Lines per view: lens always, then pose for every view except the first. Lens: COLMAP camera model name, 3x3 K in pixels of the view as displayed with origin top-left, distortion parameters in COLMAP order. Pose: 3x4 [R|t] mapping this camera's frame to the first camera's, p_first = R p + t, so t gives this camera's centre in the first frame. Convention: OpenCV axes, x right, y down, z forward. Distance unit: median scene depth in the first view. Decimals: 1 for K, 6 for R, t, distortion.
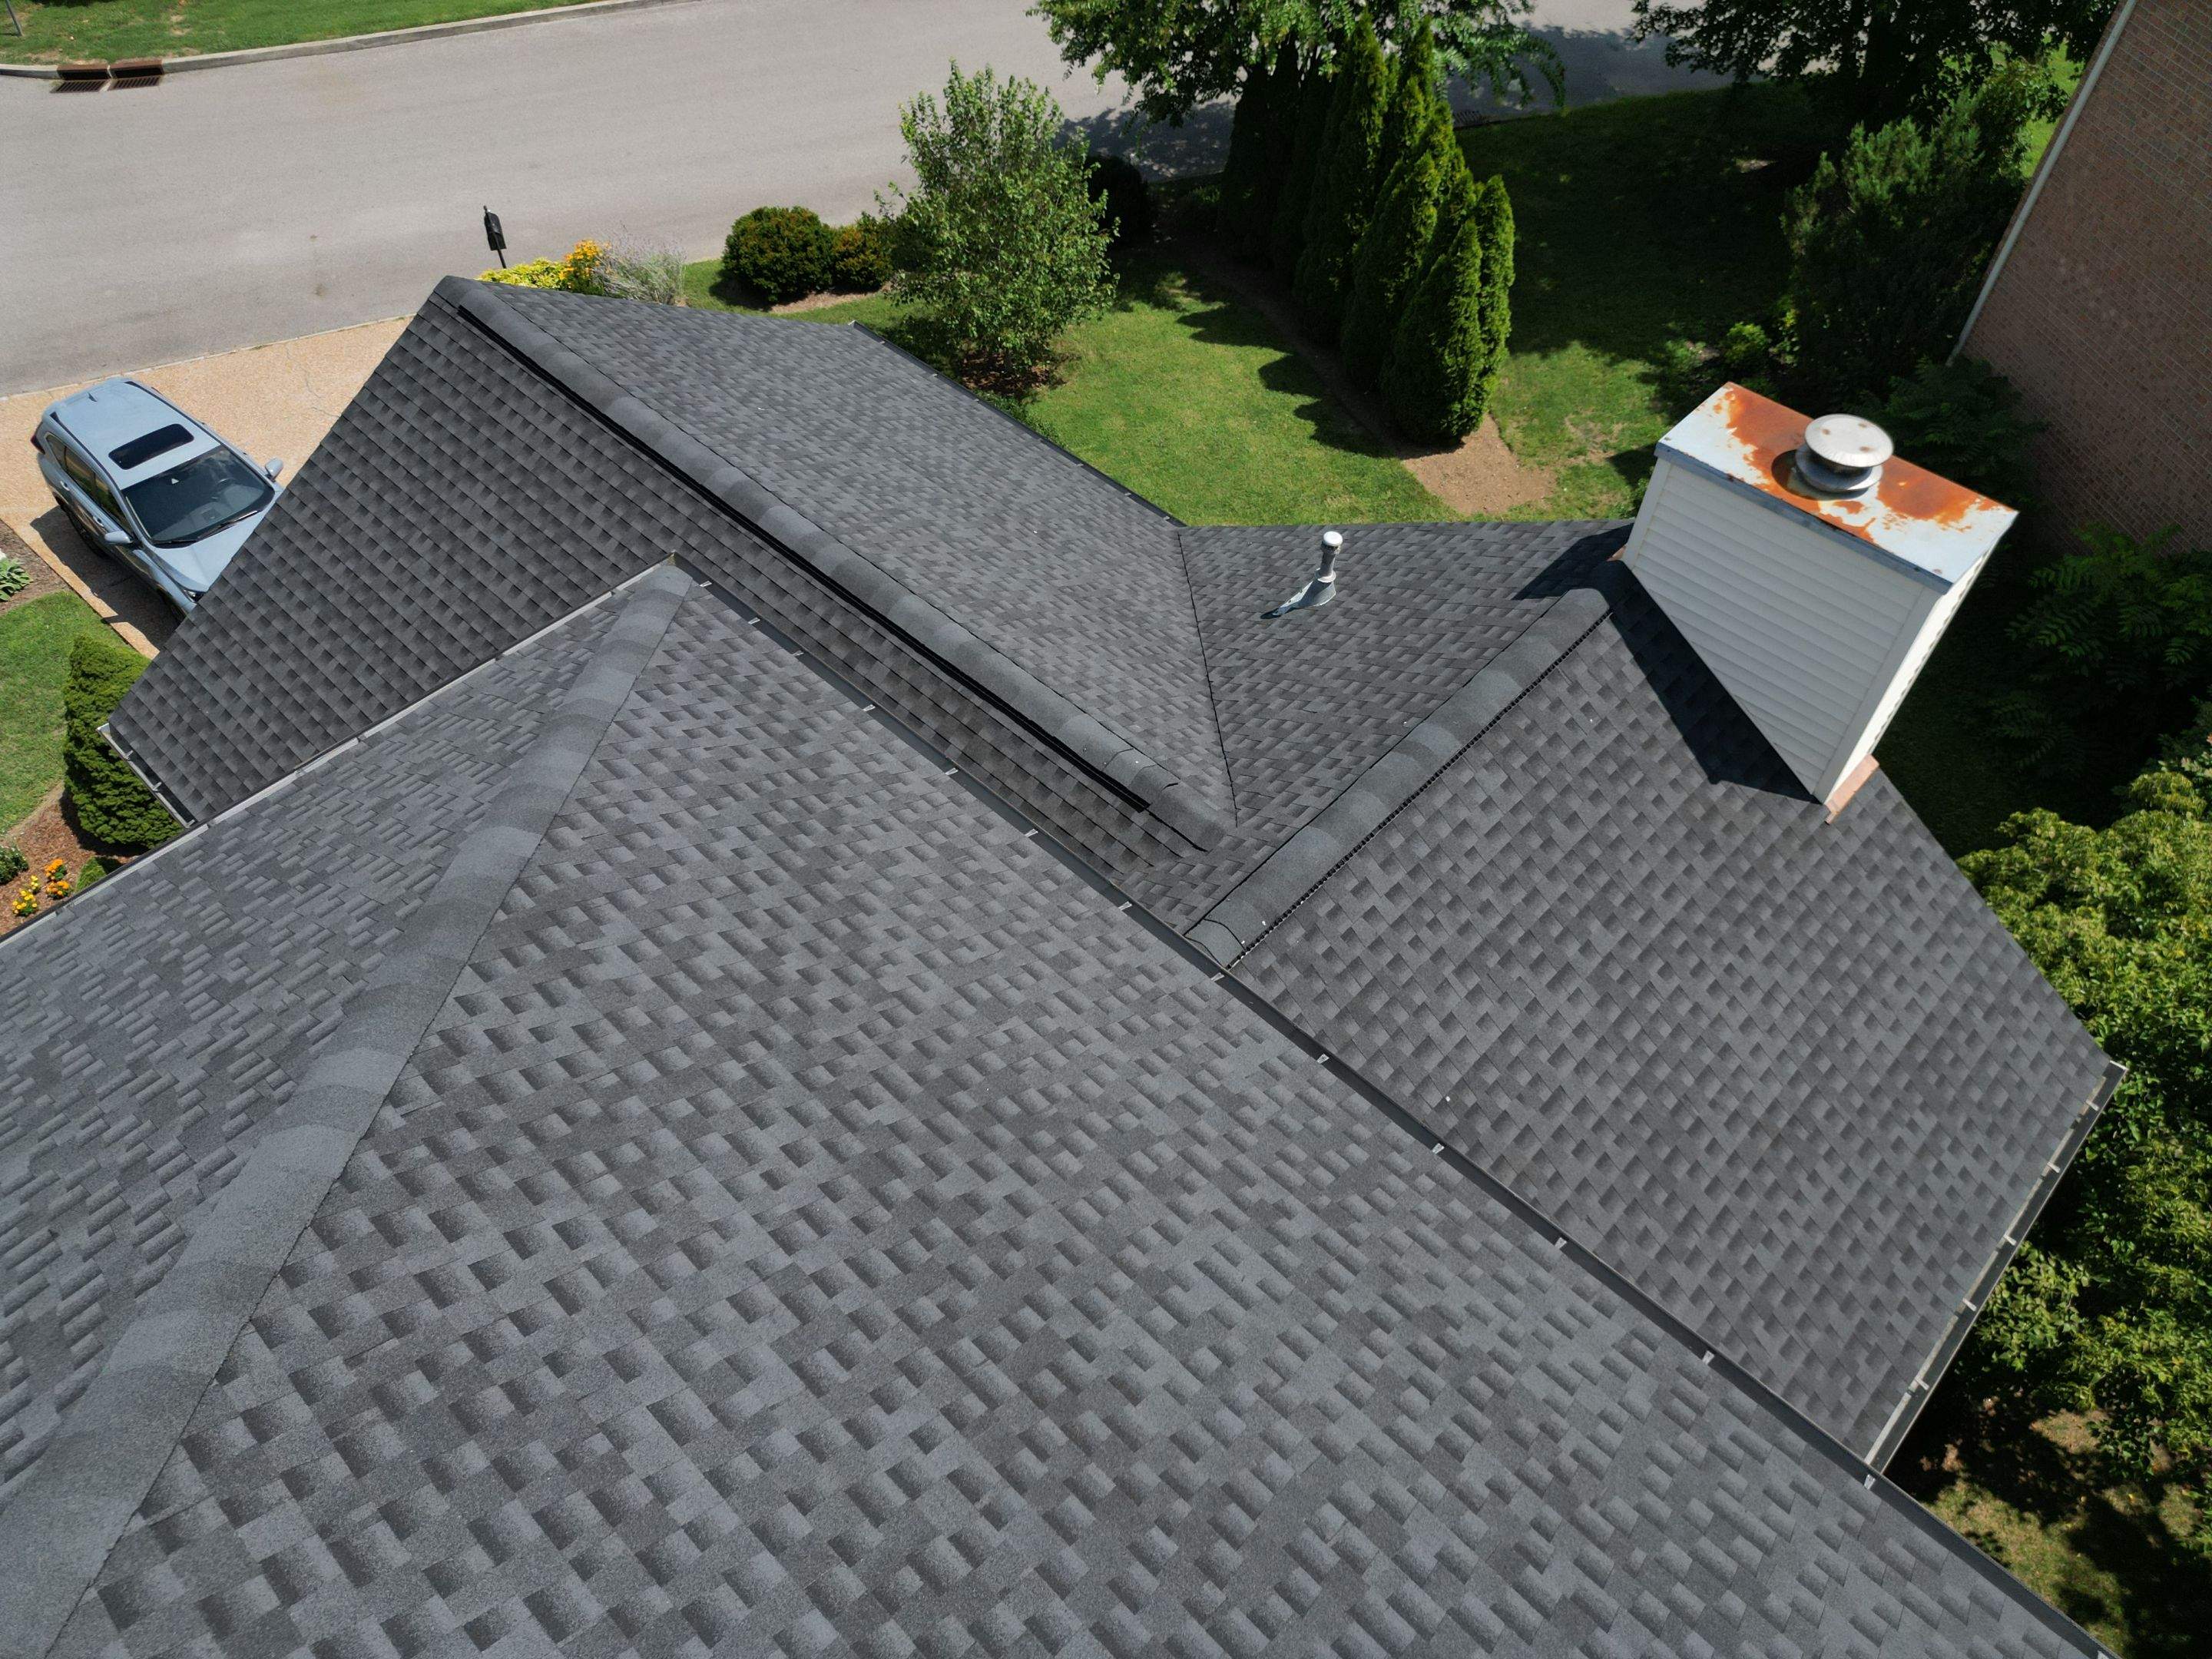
lens RADIAL K [[1560.7, 0, 1098.1], [0, 1560.7, 831.7], [0, 0, 1]] dist [0.058333, -0.048257]
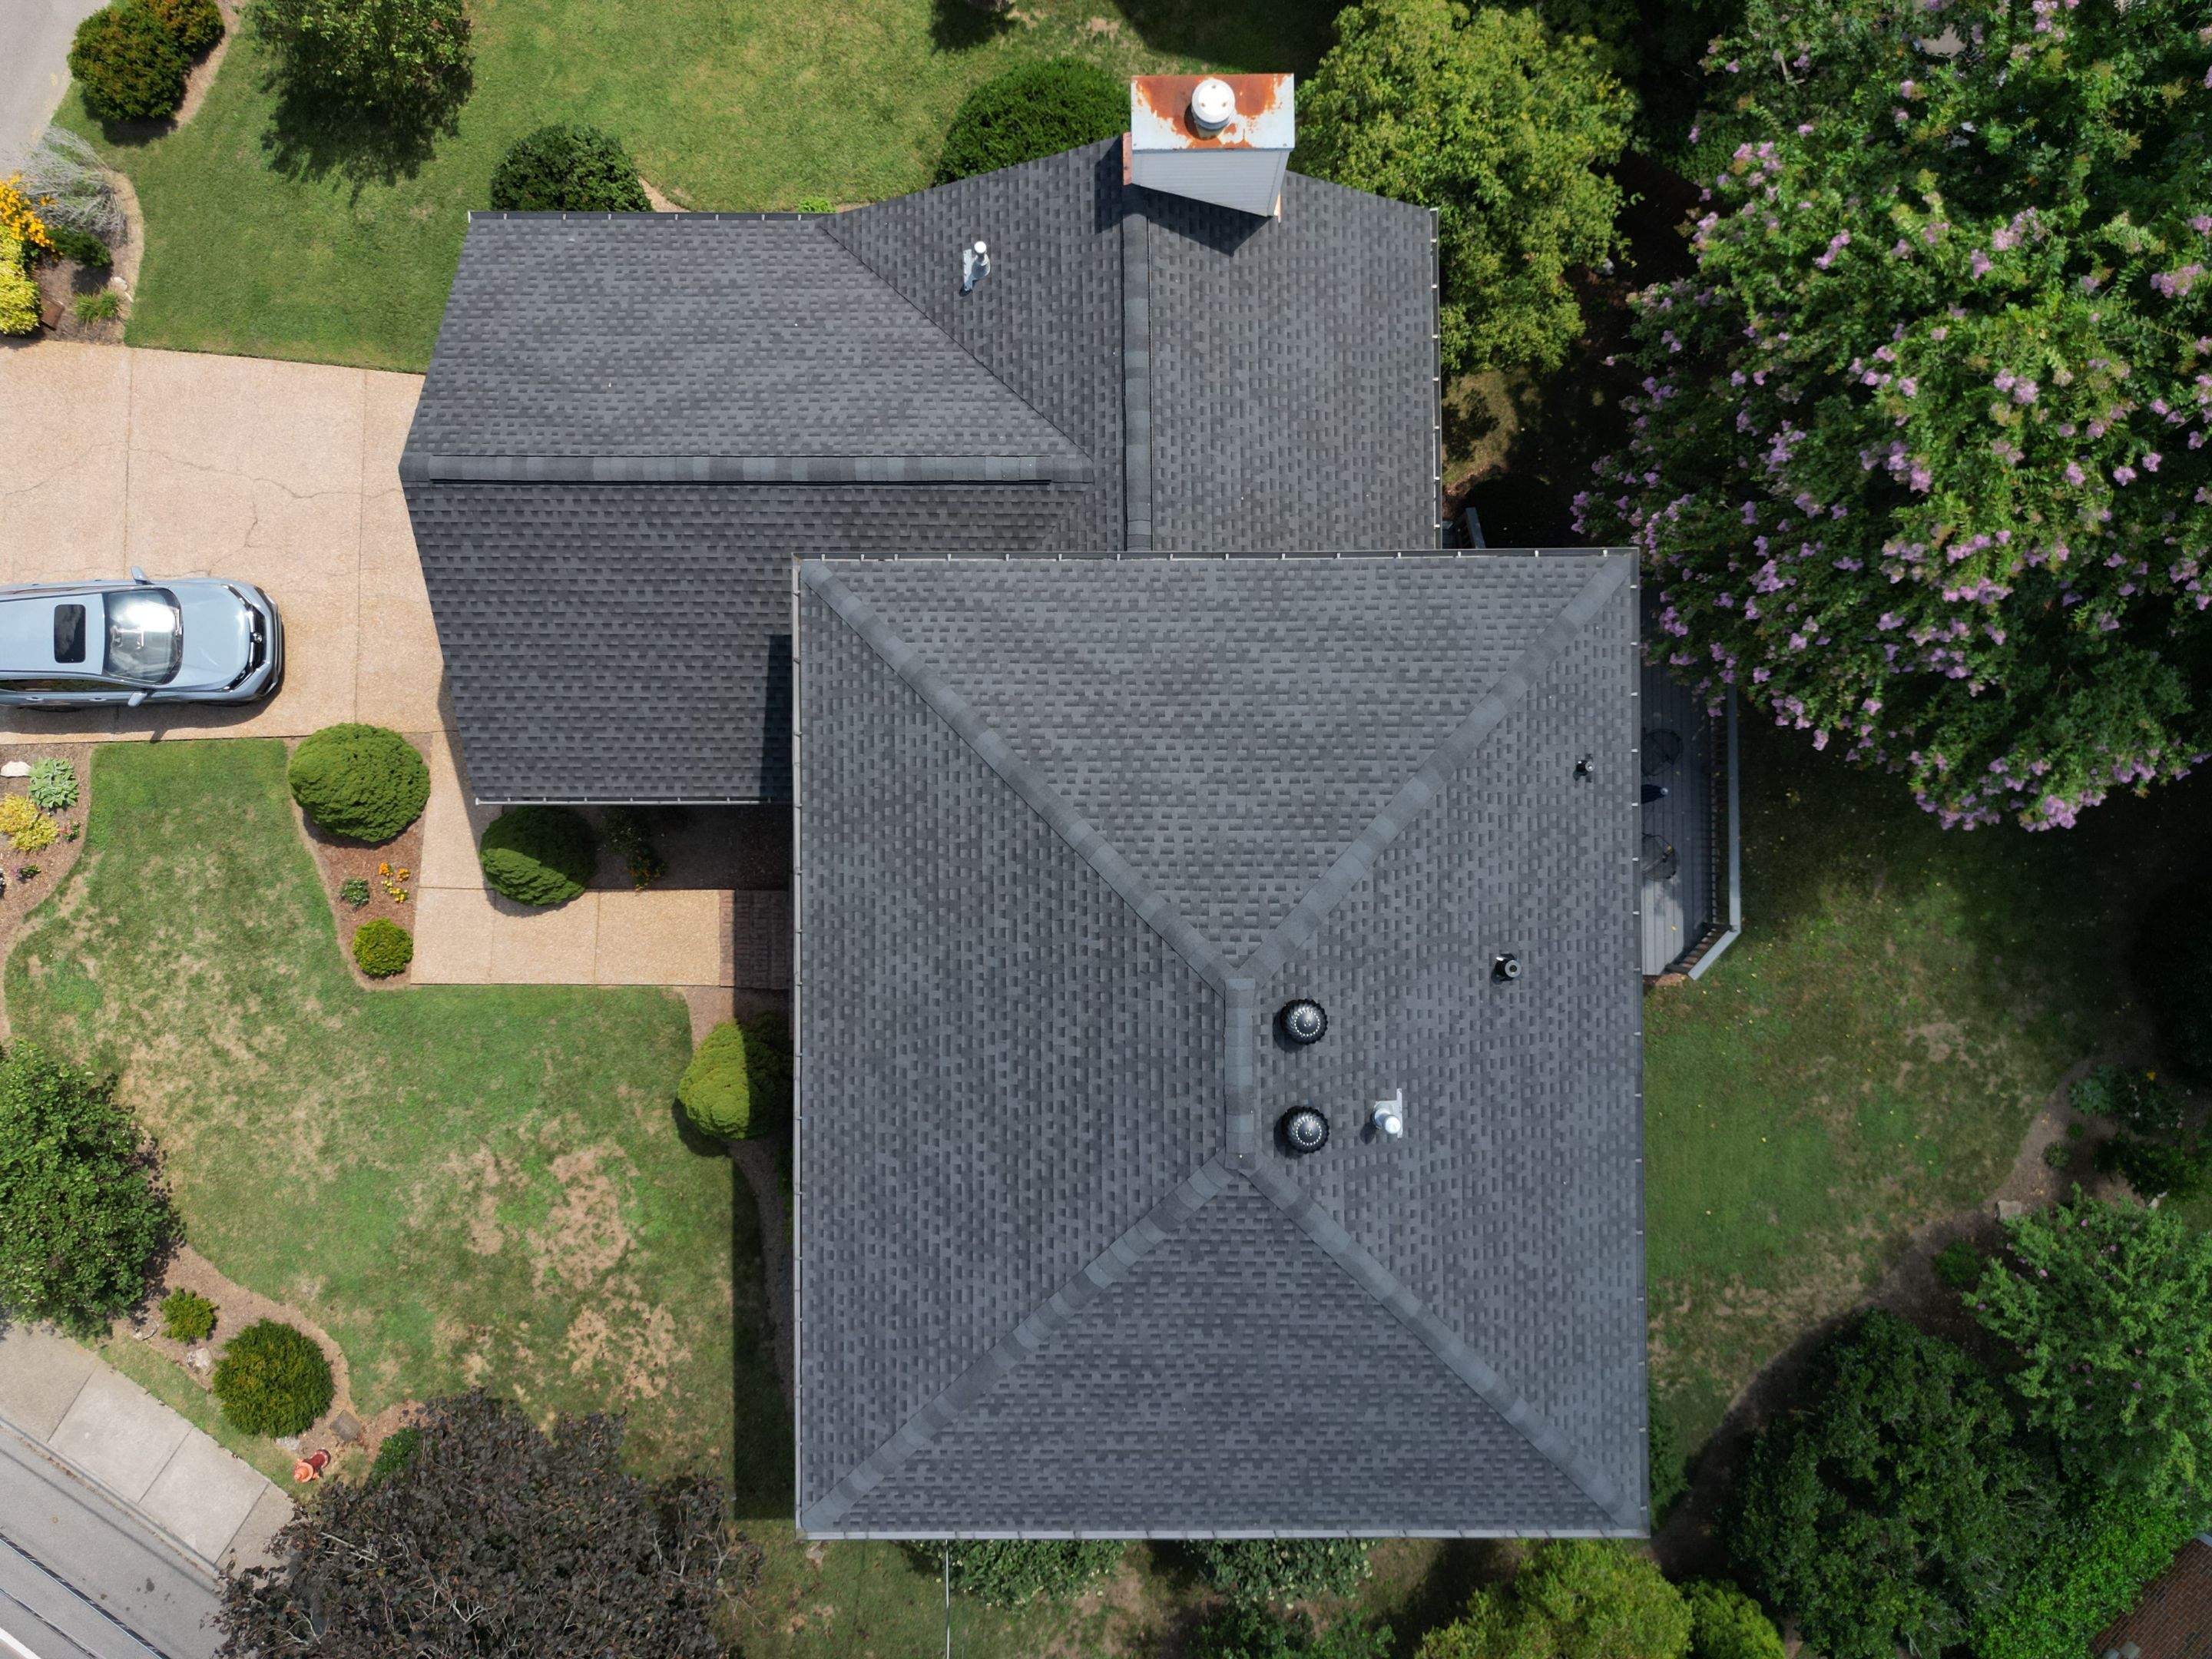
lens RADIAL K [[1560.7, 0, 1100.7], [0, 1560.7, 835.9], [0, 0, 1]] dist [0.058333, -0.048257]
pose [[0.718496, -0.695513, 0.004946, -0.199011], [0.541080, 0.563400, 0.624350, -0.778946], [-0.437030, -0.445917, 0.781129, -0.649205]]
